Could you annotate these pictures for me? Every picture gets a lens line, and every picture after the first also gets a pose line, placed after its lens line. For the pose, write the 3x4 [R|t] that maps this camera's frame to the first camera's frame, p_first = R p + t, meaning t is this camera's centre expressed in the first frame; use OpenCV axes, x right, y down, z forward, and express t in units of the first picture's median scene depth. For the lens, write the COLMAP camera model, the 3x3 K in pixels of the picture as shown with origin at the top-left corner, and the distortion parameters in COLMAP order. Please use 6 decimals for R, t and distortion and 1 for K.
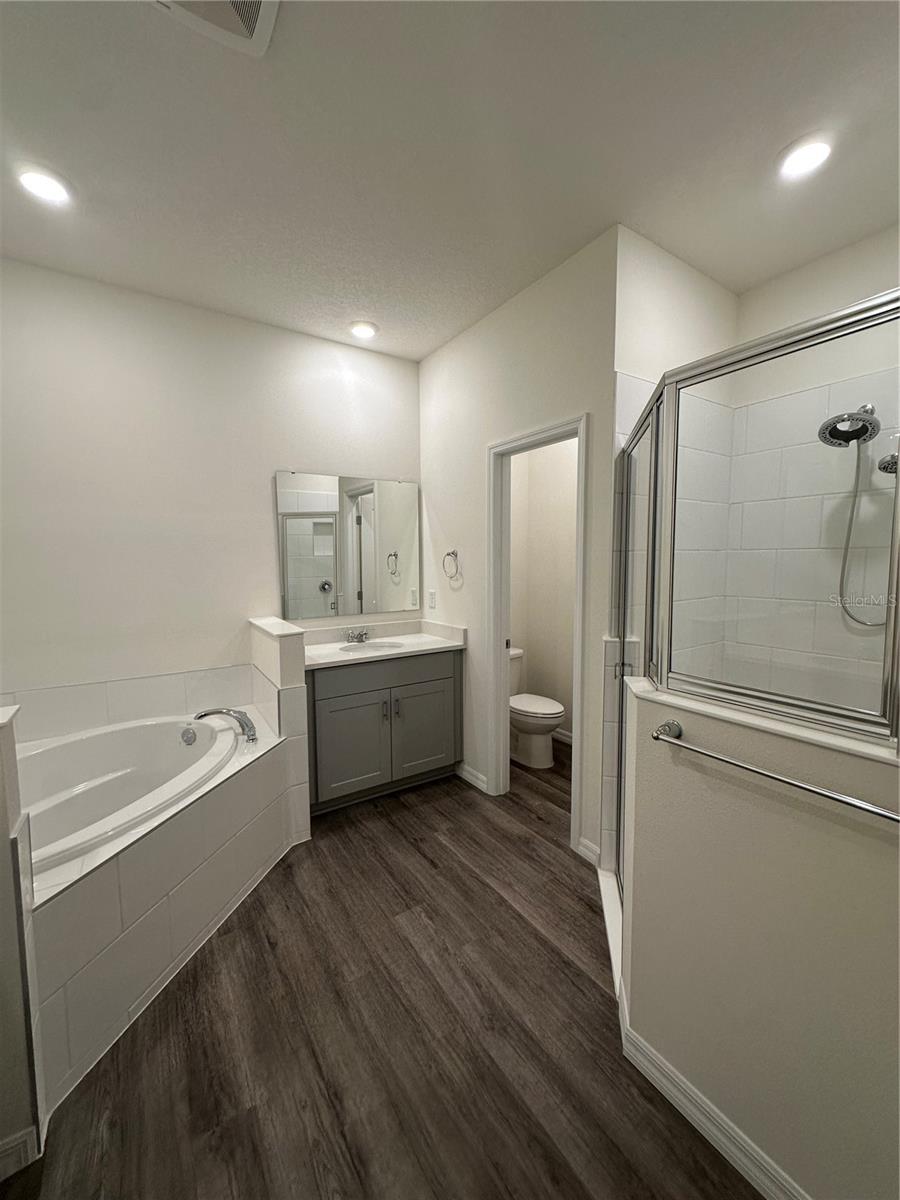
lens RADIAL K [[474.2, 0, 450.0], [0, 474.2, 600.0], [0, 0, 1]] dist [0.006496, -0.000518]
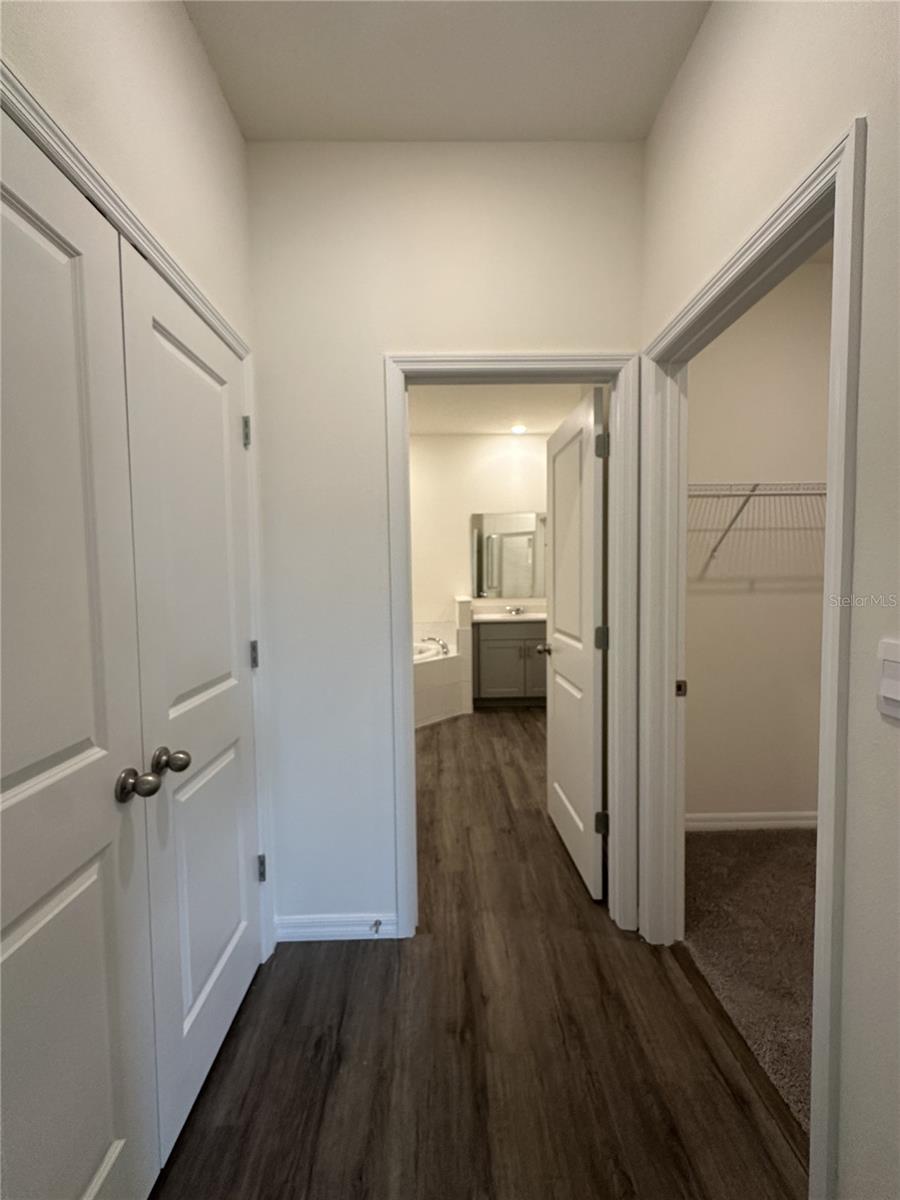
lens RADIAL K [[495.9, 0, 450.0], [0, 495.9, 600.0], [0, 0, 1]] dist [0.000507, 0.000008]
pose [[0.847099, 0.023231, -0.530927, 0.611419], [-0.037818, 0.999146, -0.016621, 0.091495], [0.530088, 0.034158, 0.847254, -0.656535]]
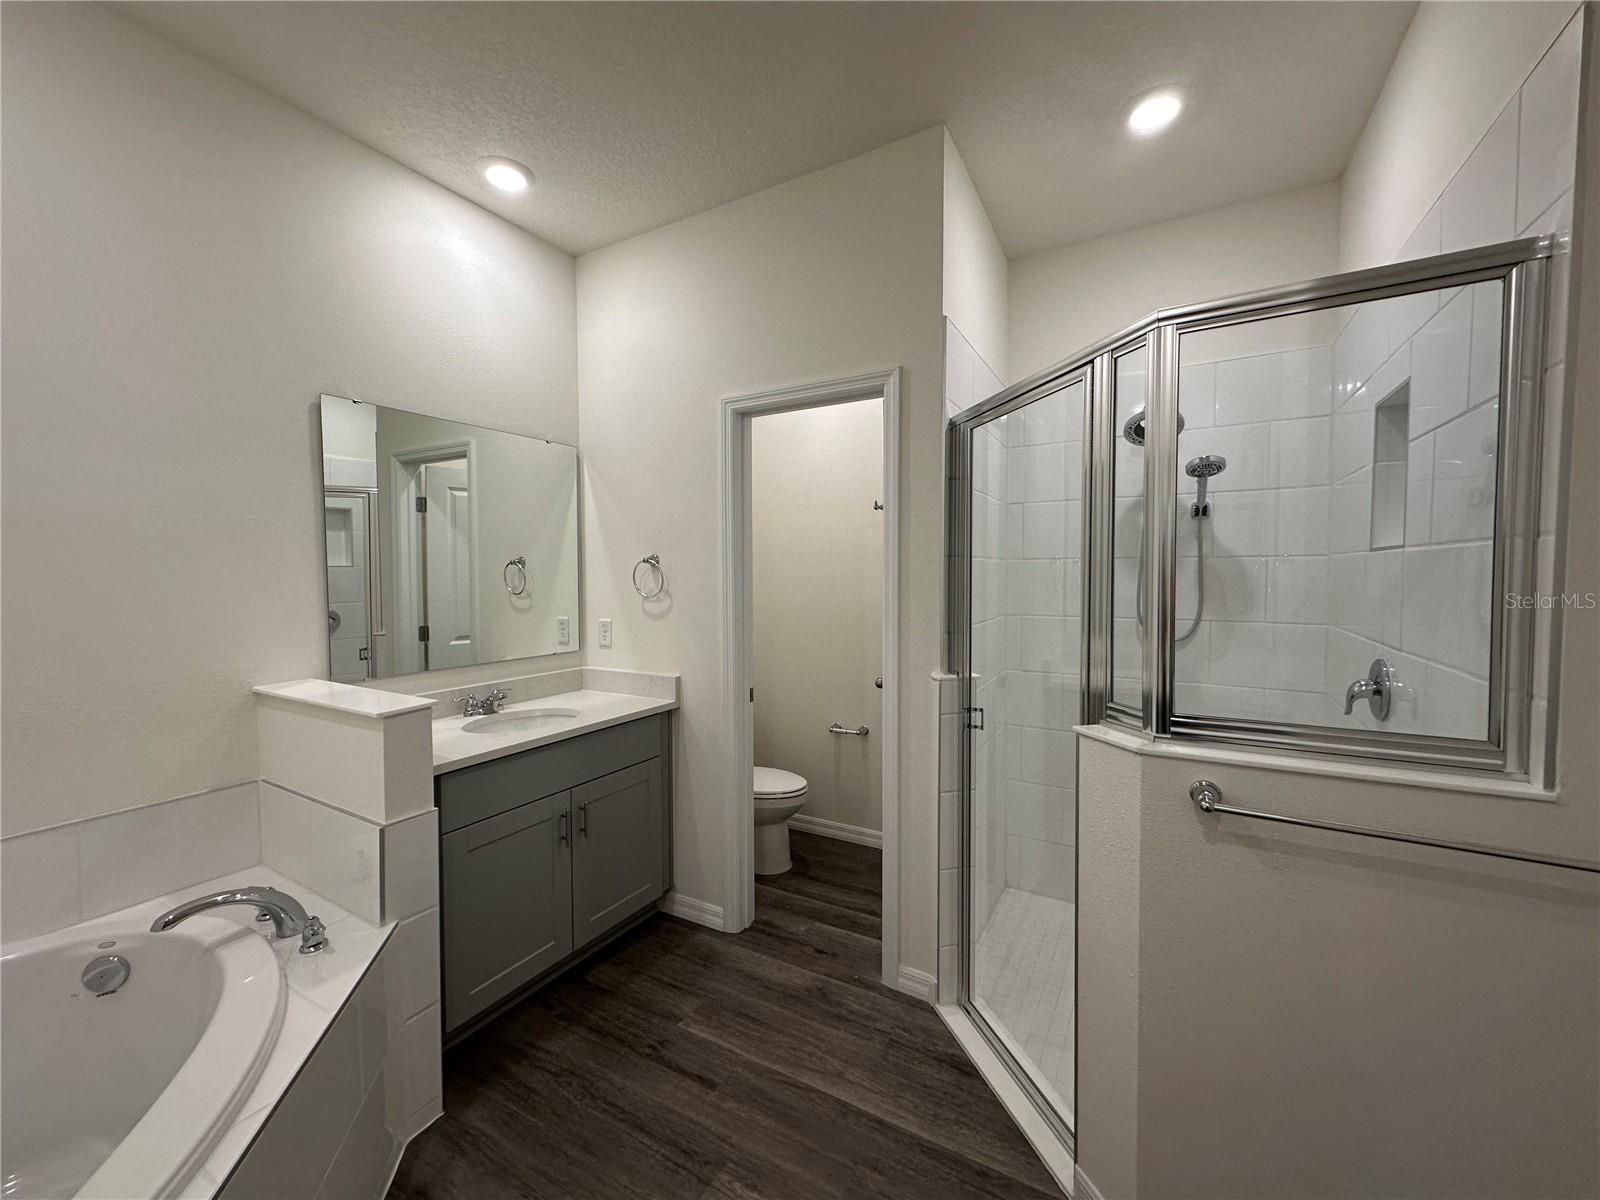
lens RADIAL K [[632.2, 0, 800.0], [0, 632.2, 600.0], [0, 0, 1]] dist [0.006496, -0.000518]
pose [[0.892972, -0.012959, 0.449925, -0.236378], [0.035864, 0.998456, -0.042421, -0.001122], [-0.448681, 0.054017, 0.892058, 0.185178]]
